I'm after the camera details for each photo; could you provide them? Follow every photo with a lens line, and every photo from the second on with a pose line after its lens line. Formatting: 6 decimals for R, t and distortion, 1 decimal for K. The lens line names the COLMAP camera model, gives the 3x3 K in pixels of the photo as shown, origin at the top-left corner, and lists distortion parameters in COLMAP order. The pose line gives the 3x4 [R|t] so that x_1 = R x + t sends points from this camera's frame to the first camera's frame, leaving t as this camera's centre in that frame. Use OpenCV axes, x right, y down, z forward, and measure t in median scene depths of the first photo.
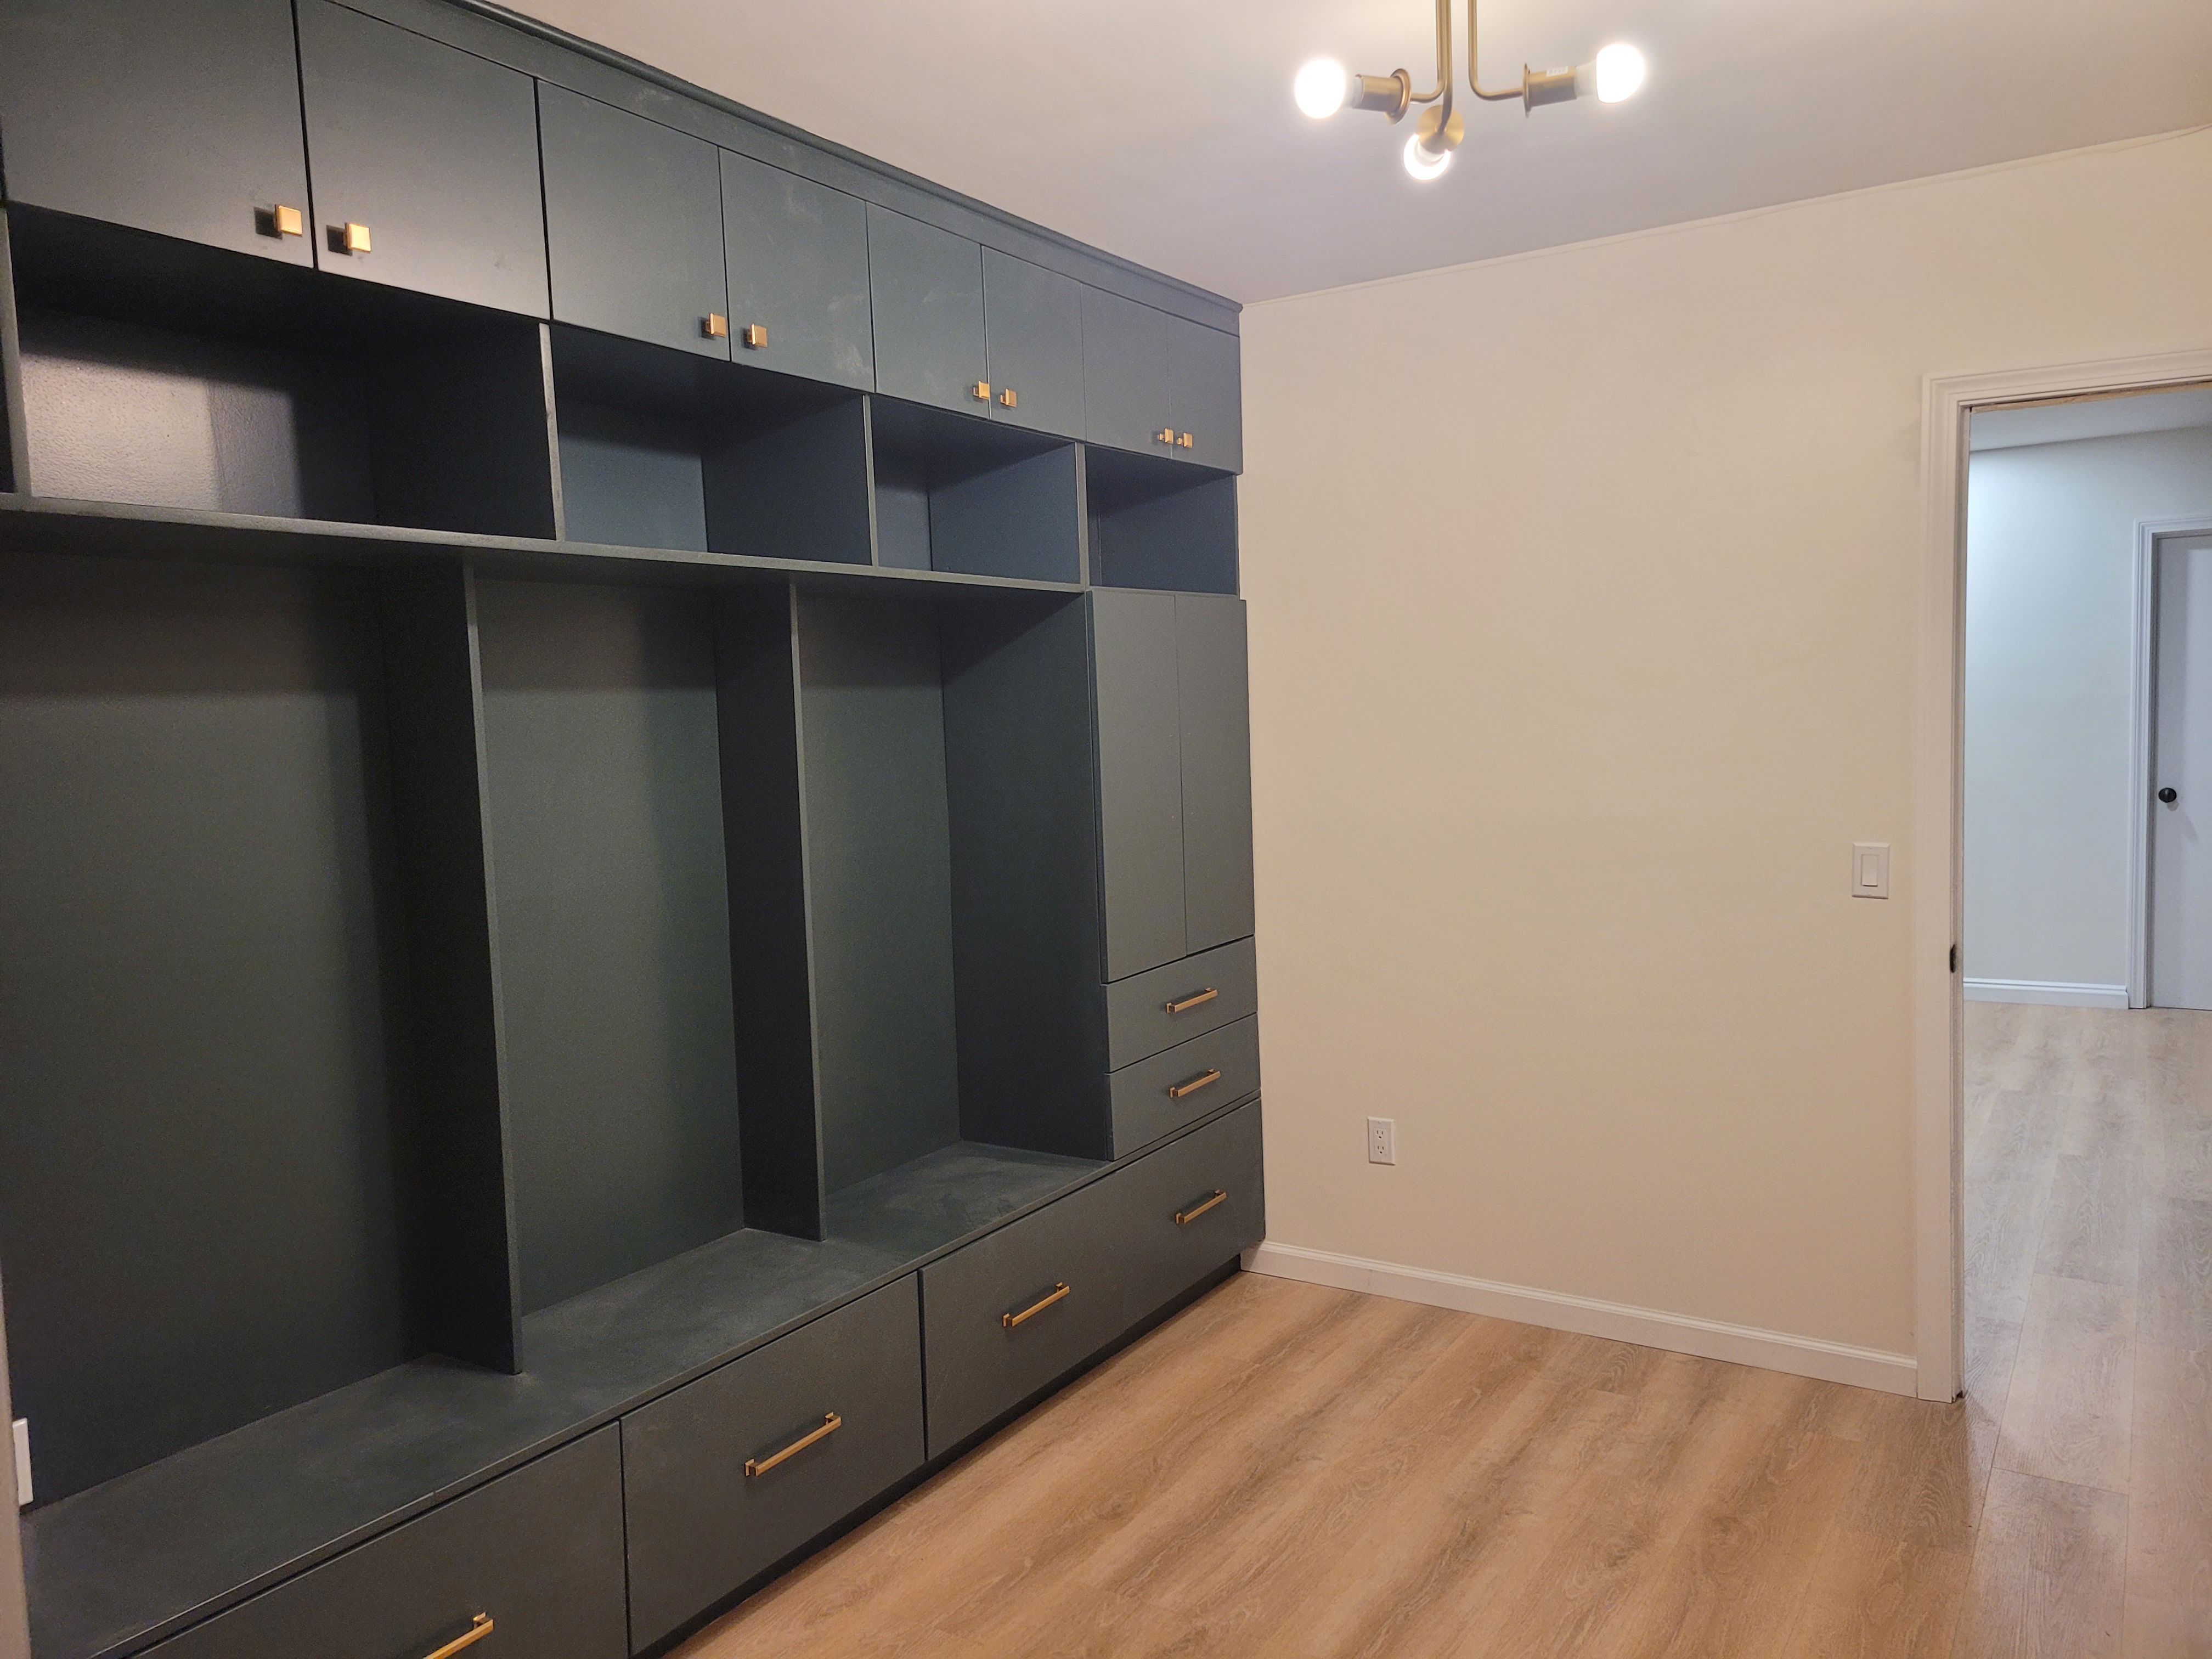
lens RADIAL K [[1635.7, 0, 1117.7], [0, 1635.7, 818.2], [0, 0, 1]] dist [0.065474, -0.041851]
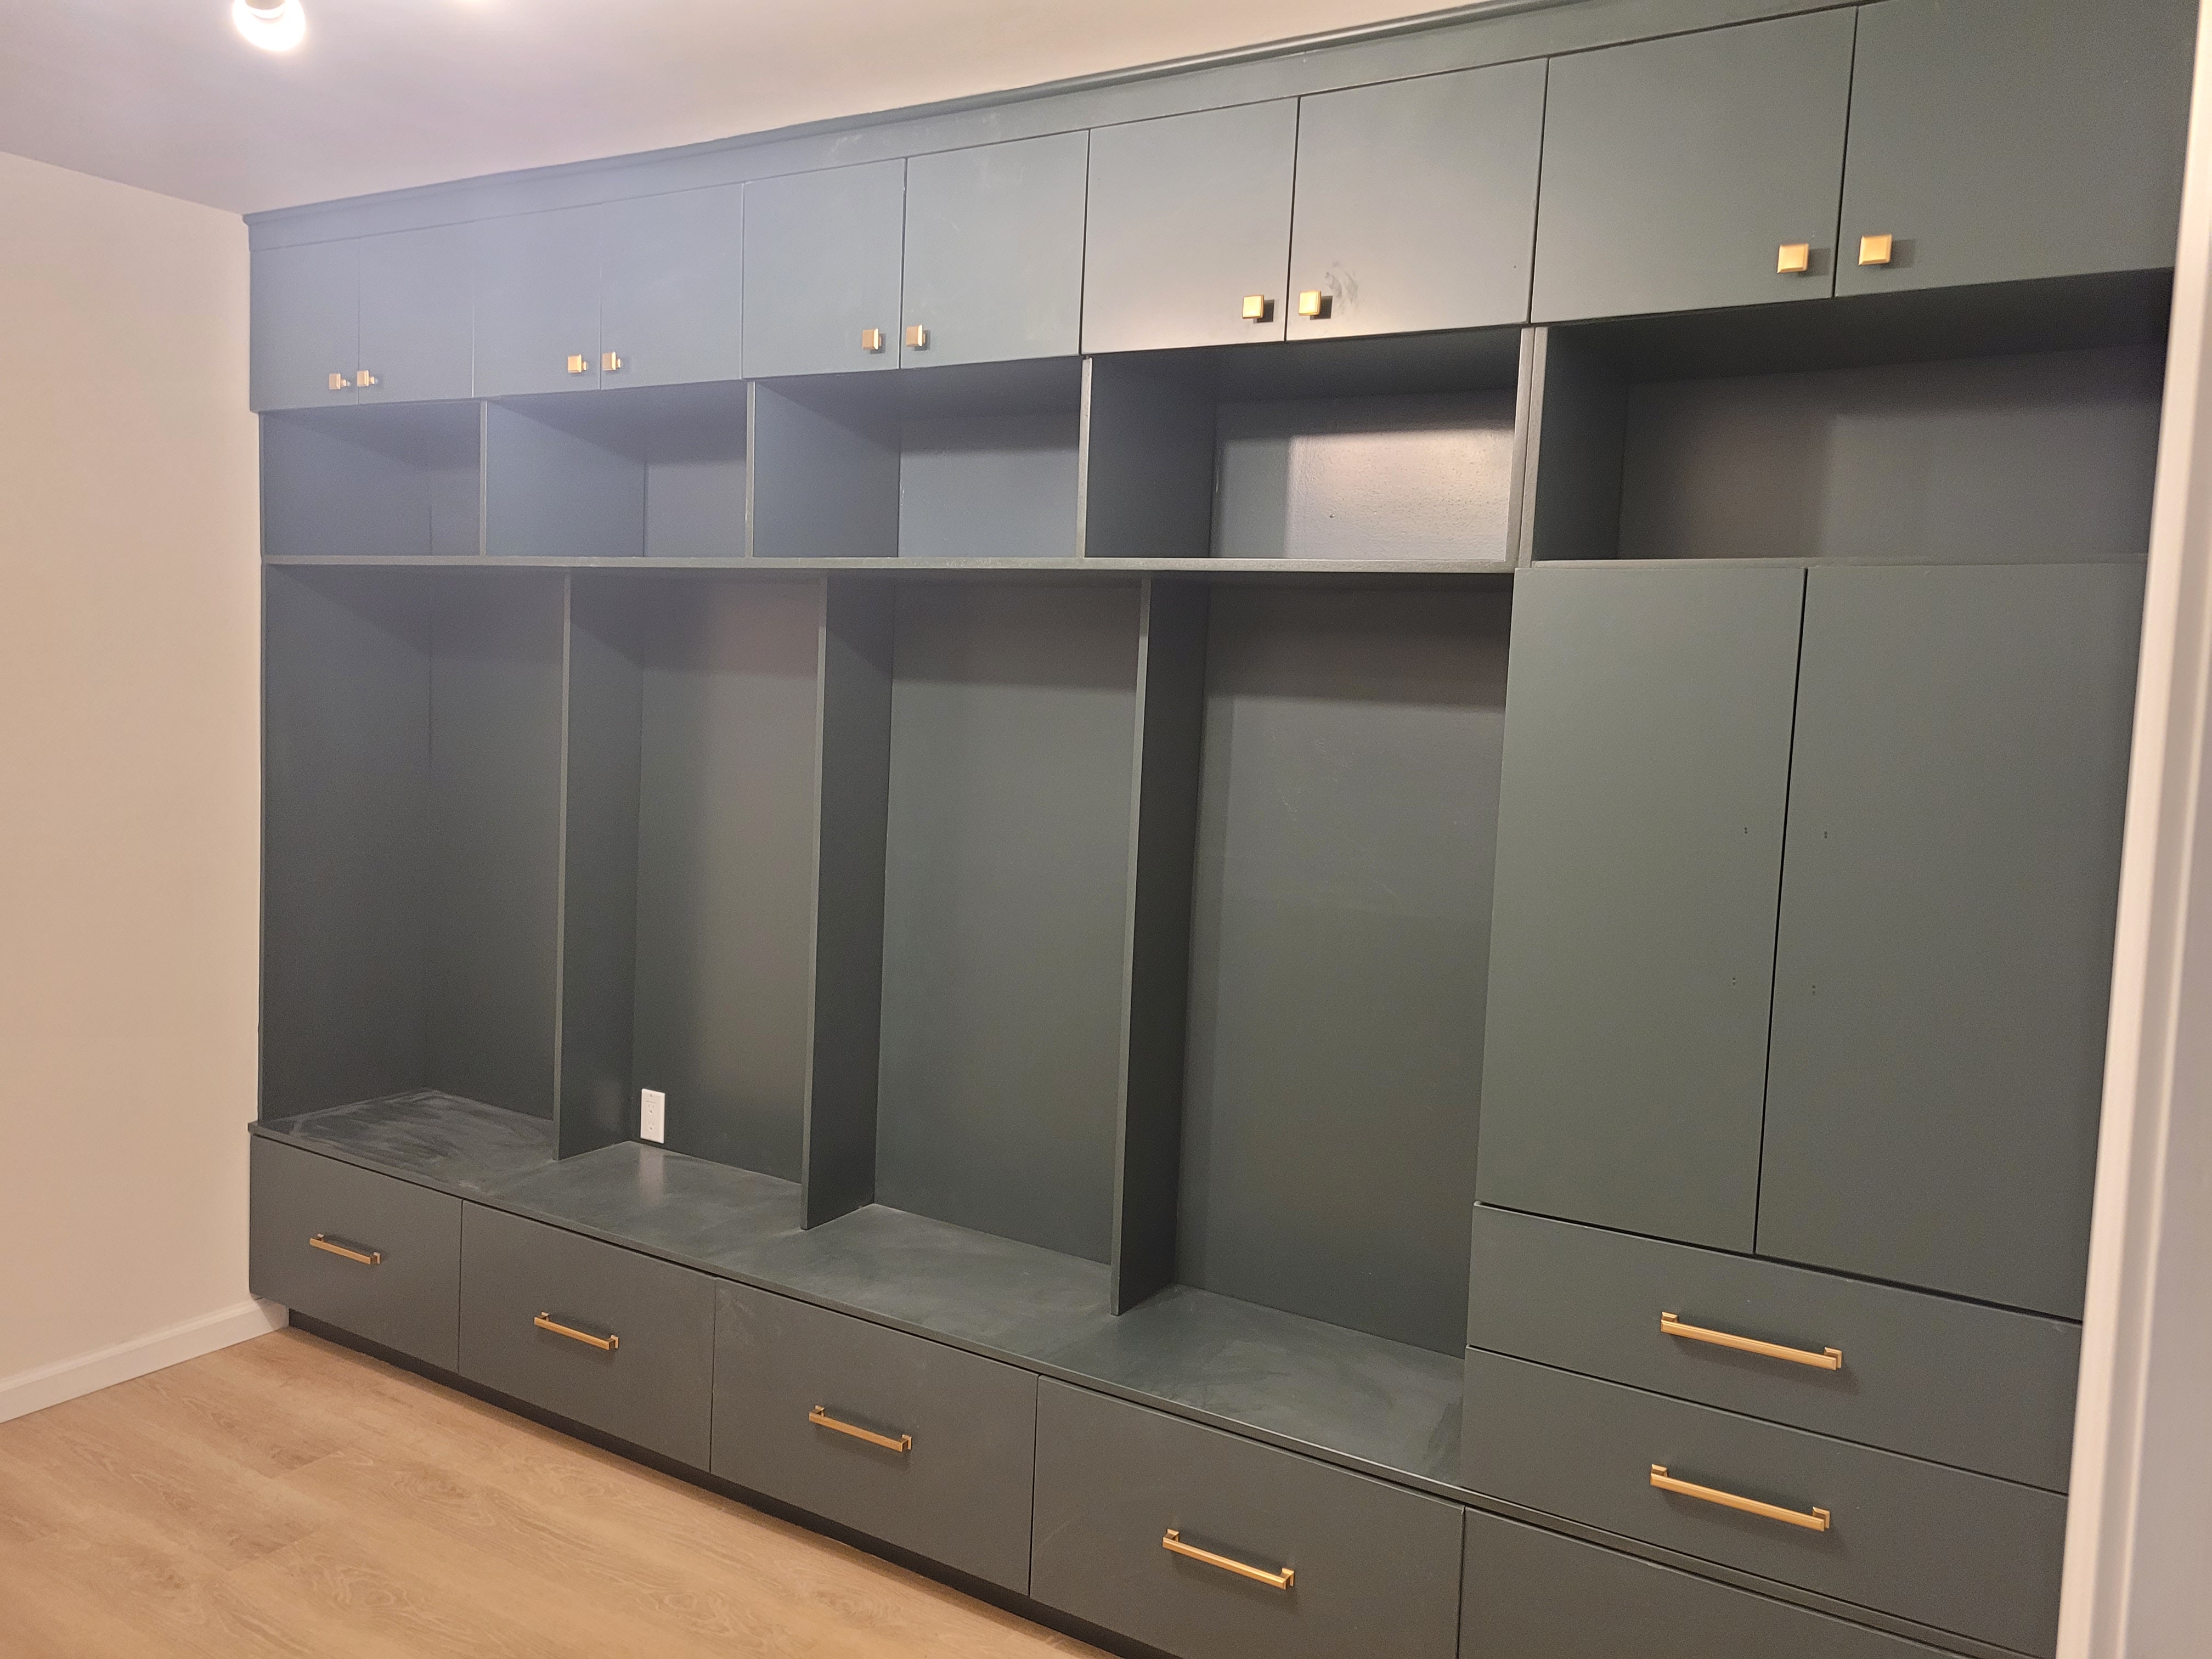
lens RADIAL K [[1410.5, 0, 1106.5], [0, 1410.5, 843.5], [0, 0, 1]] dist [0.024456, 0.001638]
pose [[0.073921, 0.119110, -0.990125, 0.654777], [-0.136198, 0.984745, 0.108295, -0.095967], [0.987920, 0.126848, 0.089016, 1.047164]]
